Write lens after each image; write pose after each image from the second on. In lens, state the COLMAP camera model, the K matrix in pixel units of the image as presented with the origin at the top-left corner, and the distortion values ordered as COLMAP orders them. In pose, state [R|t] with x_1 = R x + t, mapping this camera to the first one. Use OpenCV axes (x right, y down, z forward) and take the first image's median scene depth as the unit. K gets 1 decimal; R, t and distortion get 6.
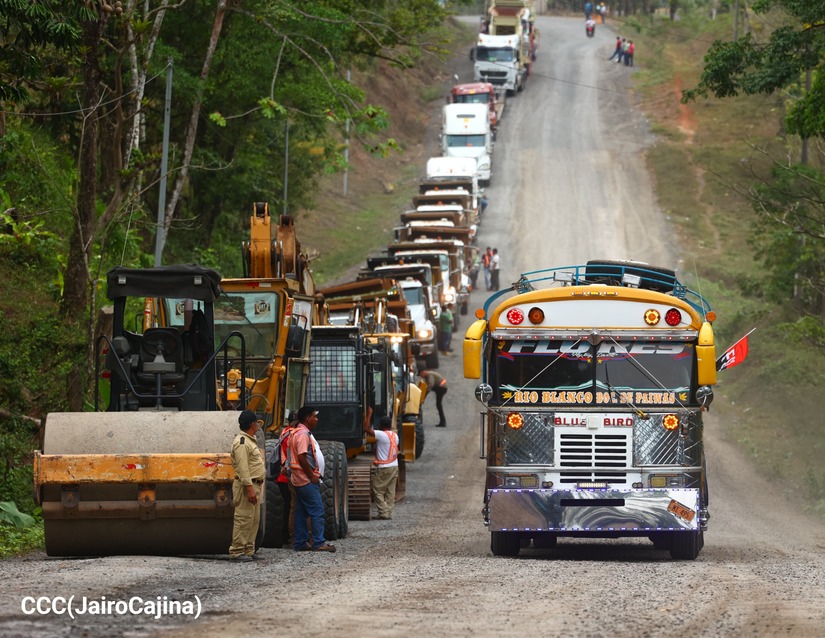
lens RADIAL K [[5071.5, 0, 496.8], [0, 5071.5, 355.9], [0, 0, 1]] dist [0.915211, 20.138315]
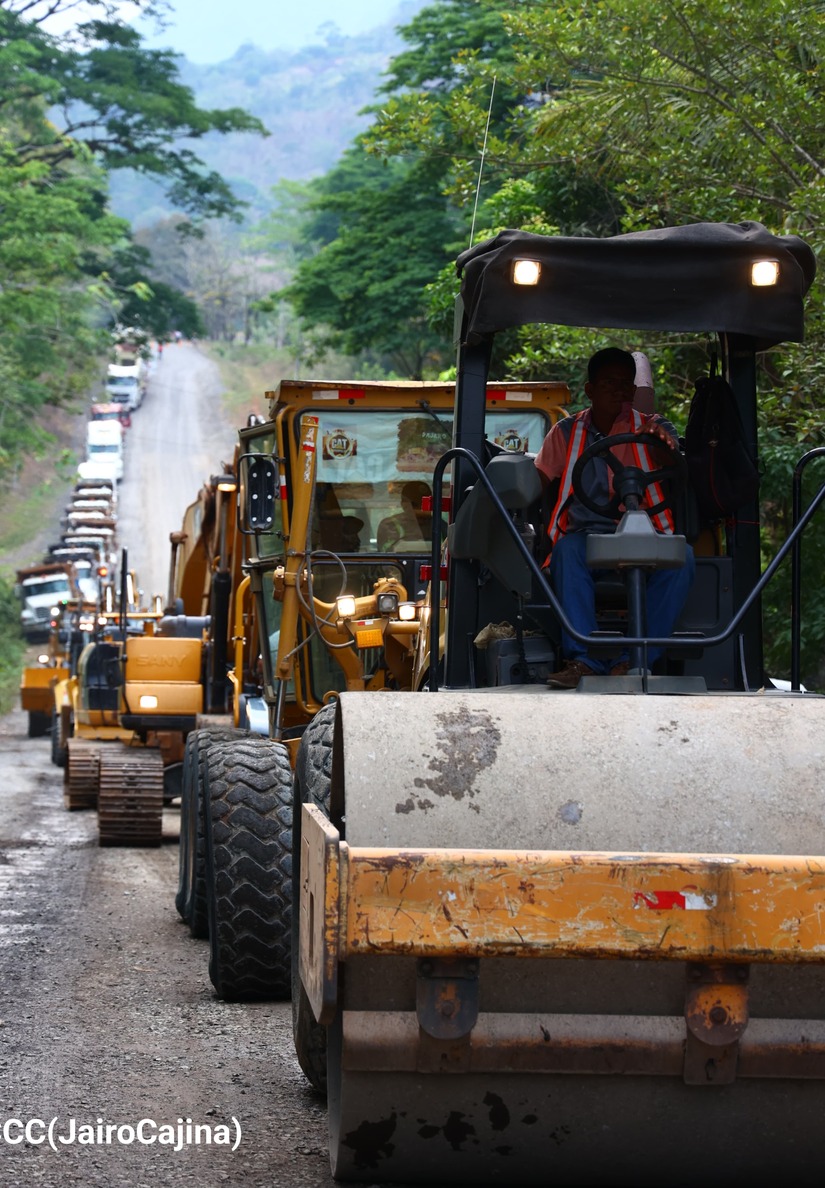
lens RADIAL K [[4475.9, 0, 292.4], [0, 4475.9, 595.3], [0, 0, 1]] dist [1.172546, -2.320363]
pose [[0.998636, 0.005301, 0.051940, -0.018639], [-0.005619, 0.999966, 0.005972, -0.010753], [-0.051906, -0.006256, 0.998632, -0.219226]]
